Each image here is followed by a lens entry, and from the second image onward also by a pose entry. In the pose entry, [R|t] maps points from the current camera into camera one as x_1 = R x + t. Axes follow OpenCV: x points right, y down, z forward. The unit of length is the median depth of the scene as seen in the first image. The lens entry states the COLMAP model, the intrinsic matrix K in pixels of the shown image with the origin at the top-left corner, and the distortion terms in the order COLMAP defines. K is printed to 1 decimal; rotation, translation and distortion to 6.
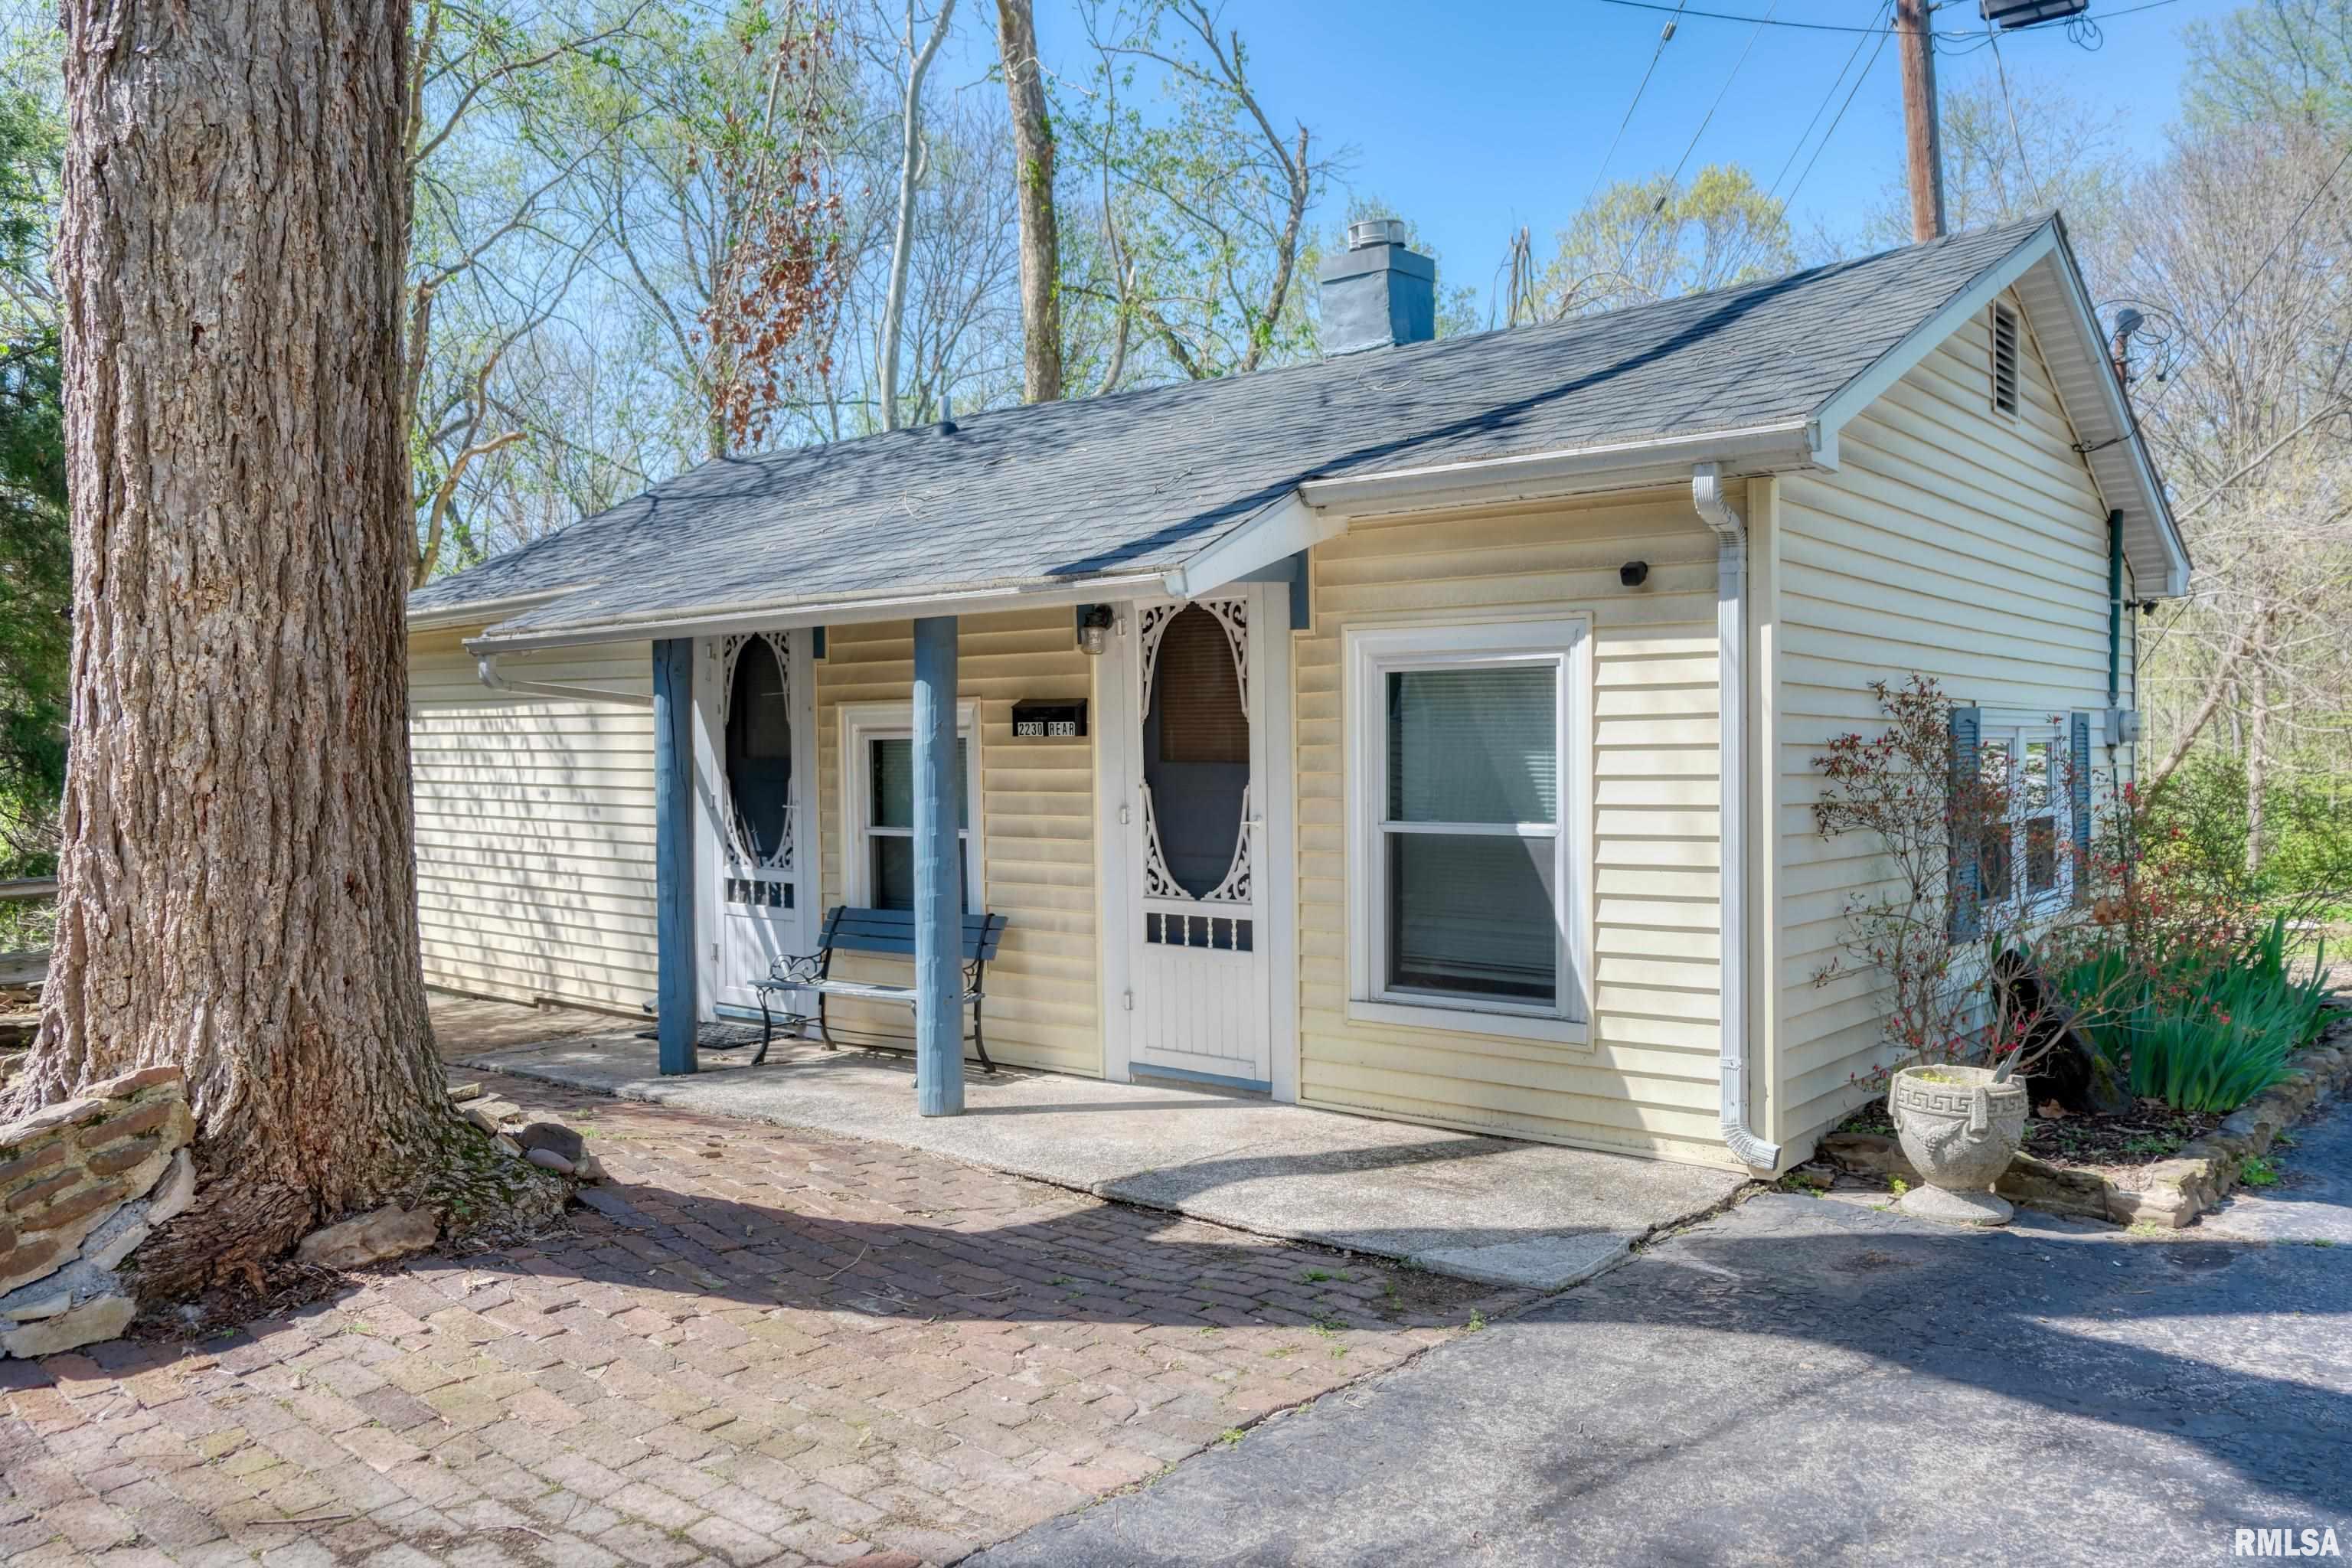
lens RADIAL K [[1794.4, 0, 1176.0], [0, 1794.4, 784.0], [0, 0, 1]] dist [-0.017127, -0.005081]
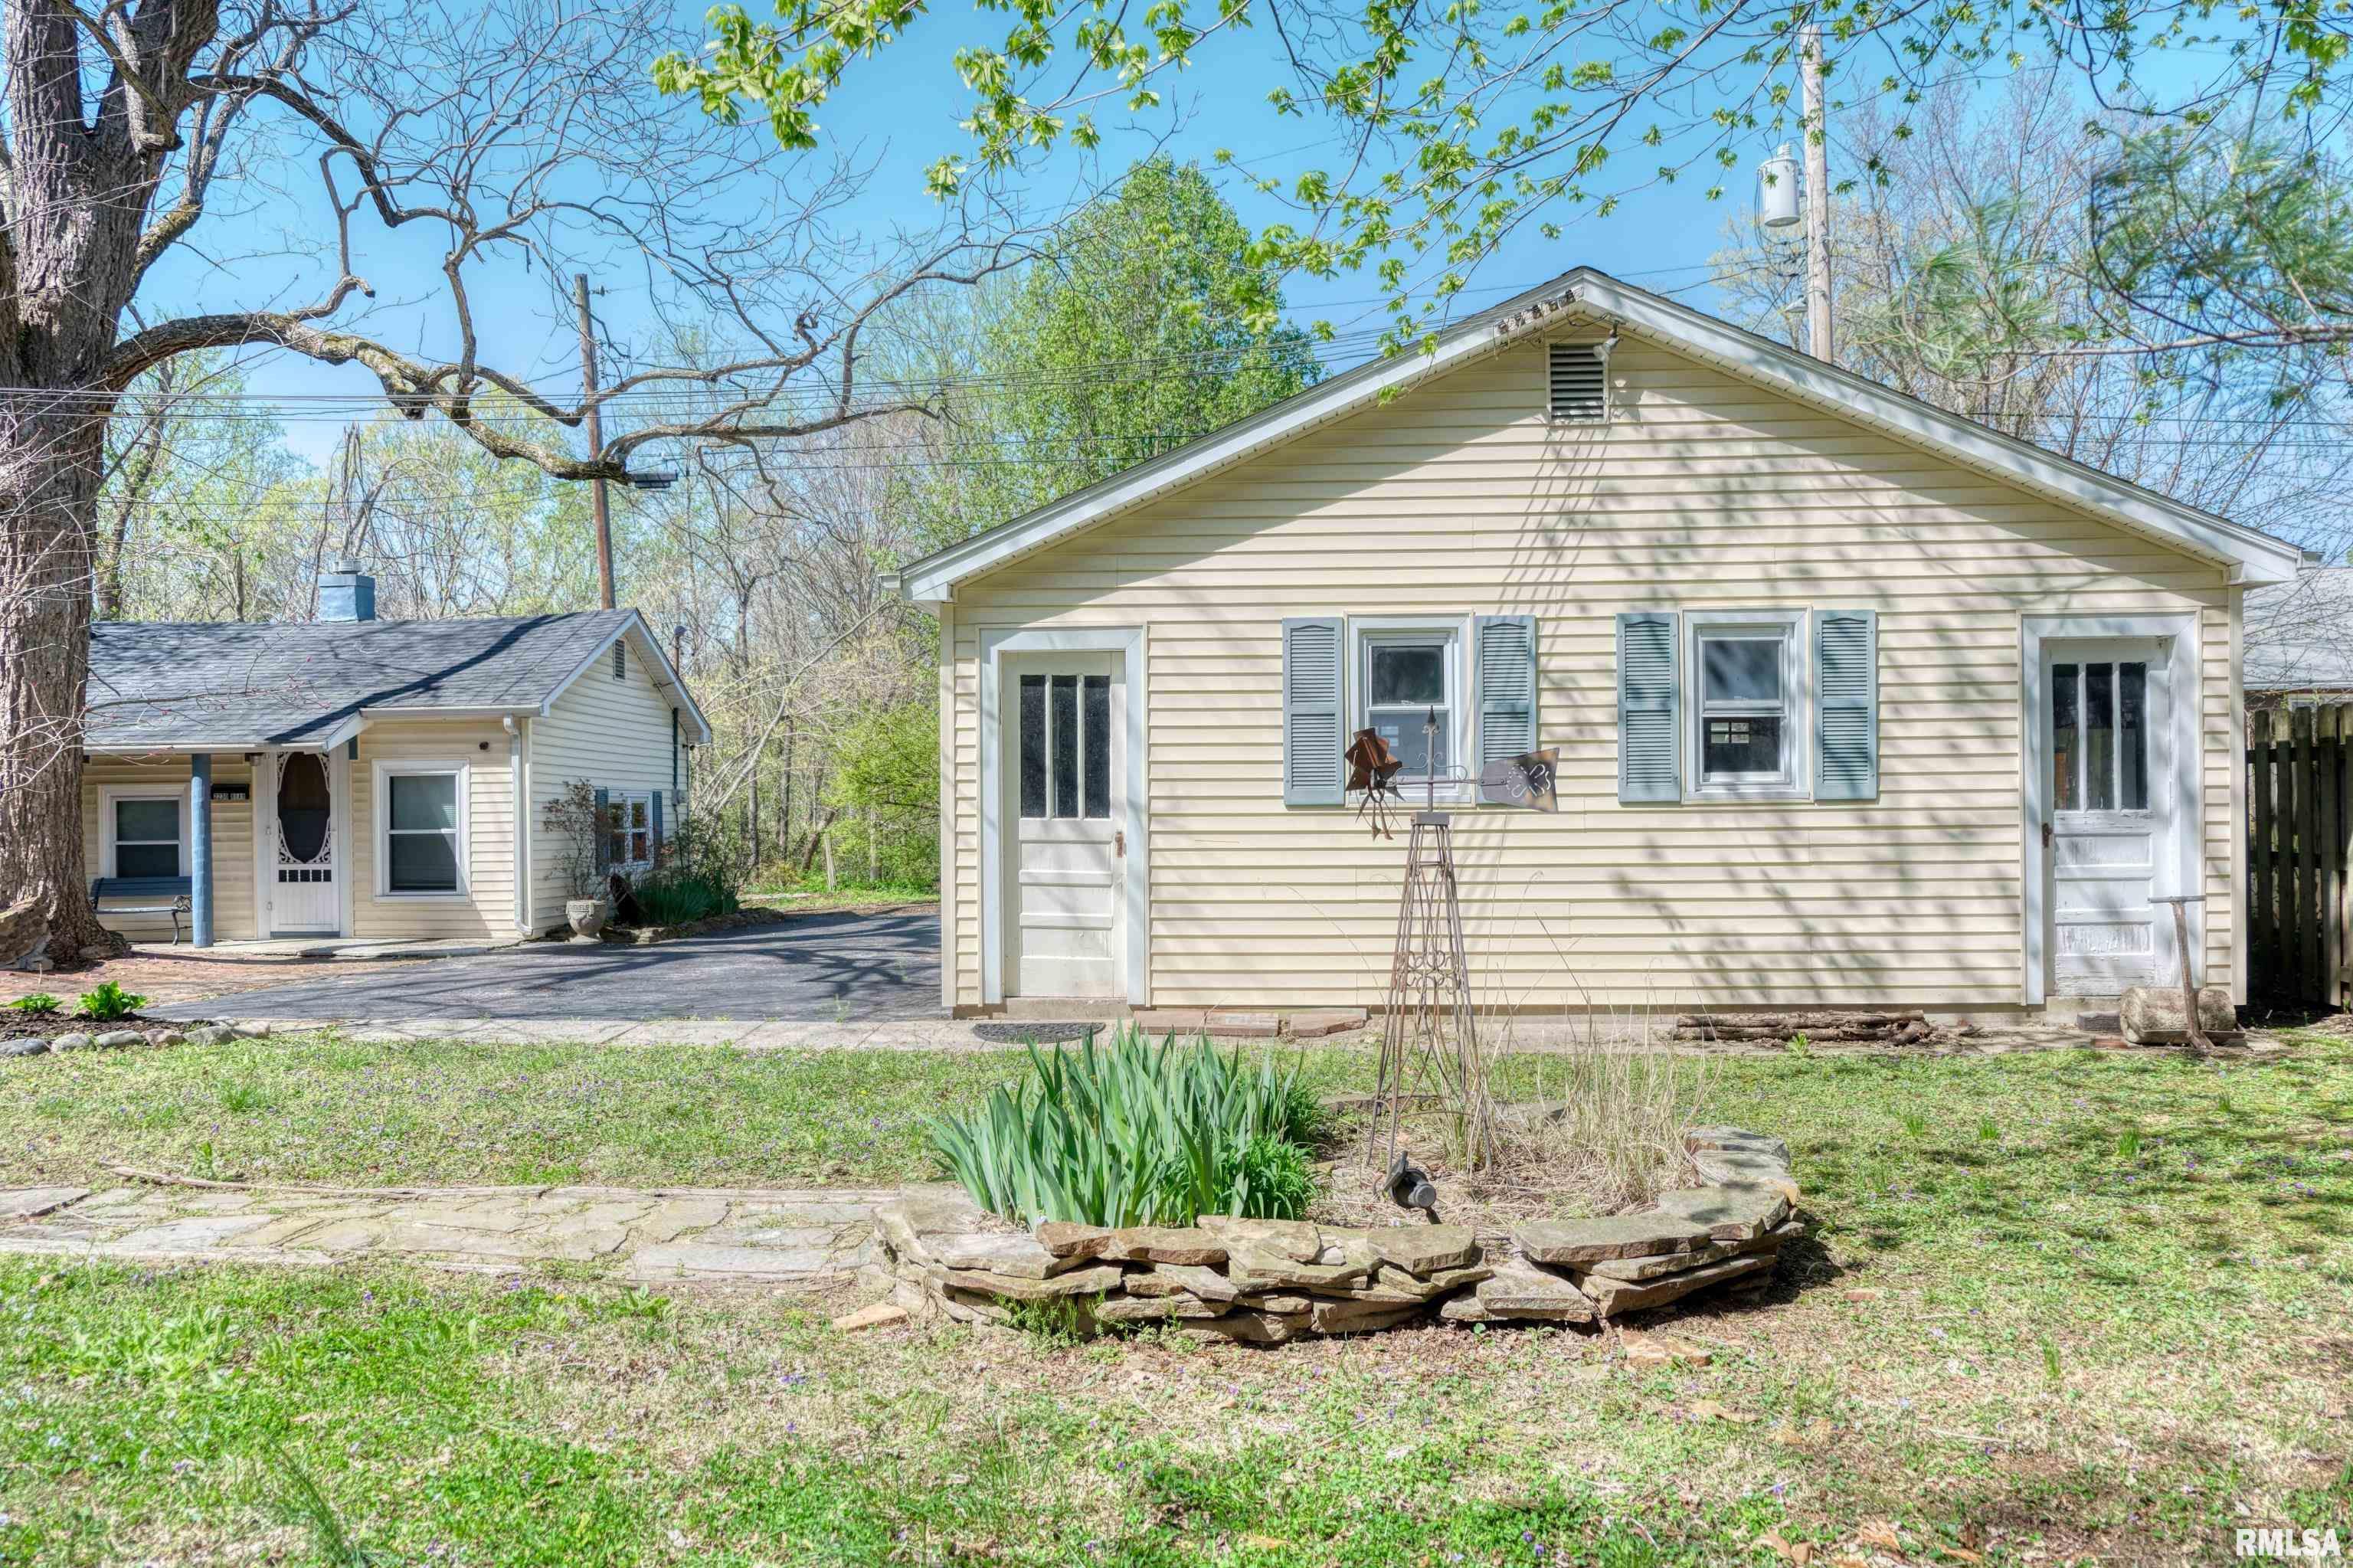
lens RADIAL K [[1822.2, 0, 1176.5], [0, 1822.2, 784.0], [0, 0, 1]] dist [-0.007440, -0.004408]
pose [[0.794409, 0.006790, 0.607345, -0.590372], [0.017776, 0.999249, -0.034423, 0.064554], [-0.607123, 0.038142, 0.793692, -1.861895]]
